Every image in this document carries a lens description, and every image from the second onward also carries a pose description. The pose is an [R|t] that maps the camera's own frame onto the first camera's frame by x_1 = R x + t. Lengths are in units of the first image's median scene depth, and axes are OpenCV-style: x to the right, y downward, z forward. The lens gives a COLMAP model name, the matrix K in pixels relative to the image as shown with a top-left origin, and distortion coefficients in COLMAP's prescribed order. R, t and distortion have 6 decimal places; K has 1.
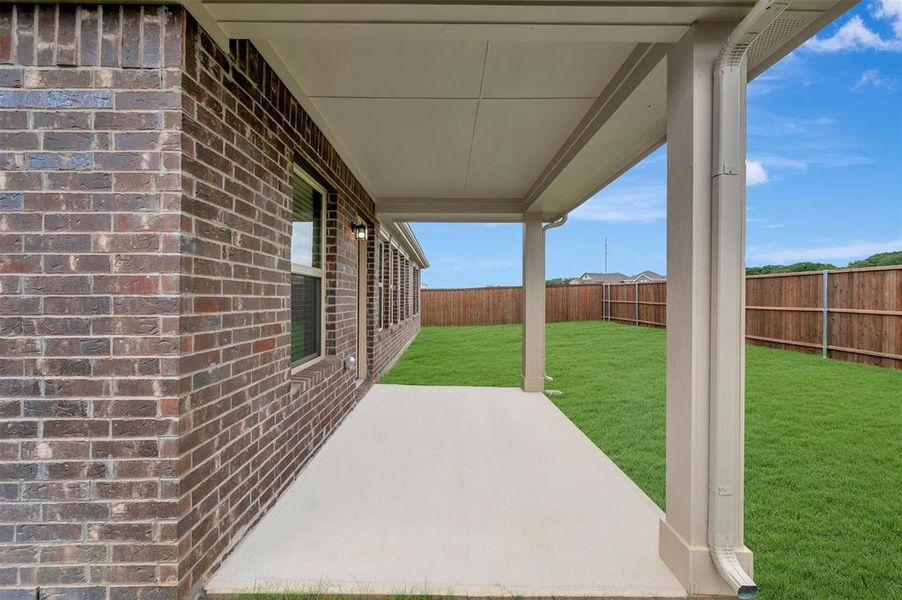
lens RADIAL K [[359.3, 0, 452.8], [0, 359.3, 290.8], [0, 0, 1]] dist [-0.000203, -0.000310]
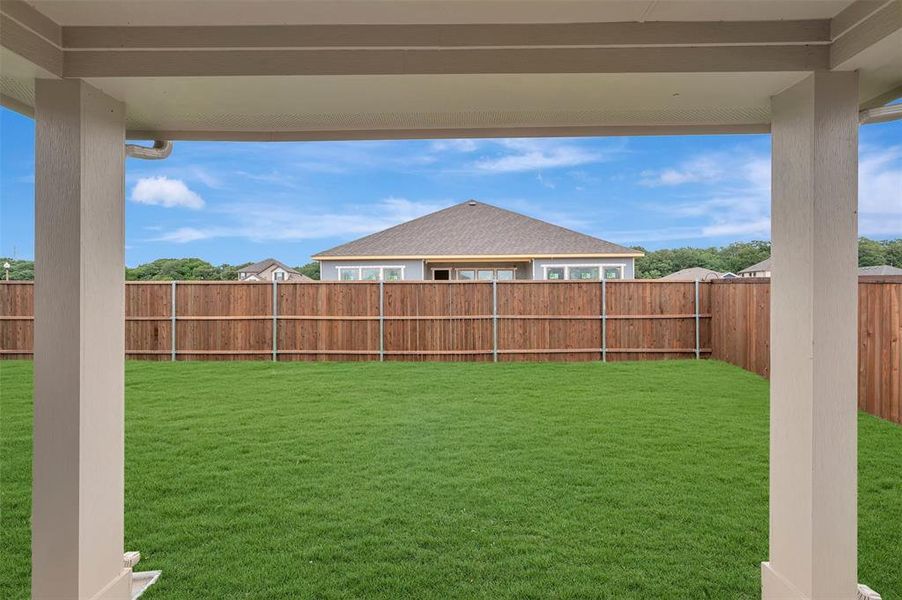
lens RADIAL K [[365.1, 0, 453.0], [0, 365.1, 297.6], [0, 0, 1]] dist [0.001050, 0.000284]
pose [[0.051795, 0.013893, 0.998561, -0.023787], [-0.008496, 0.999873, -0.013471, 0.004728], [-0.998622, -0.007786, 0.051907, 0.412822]]
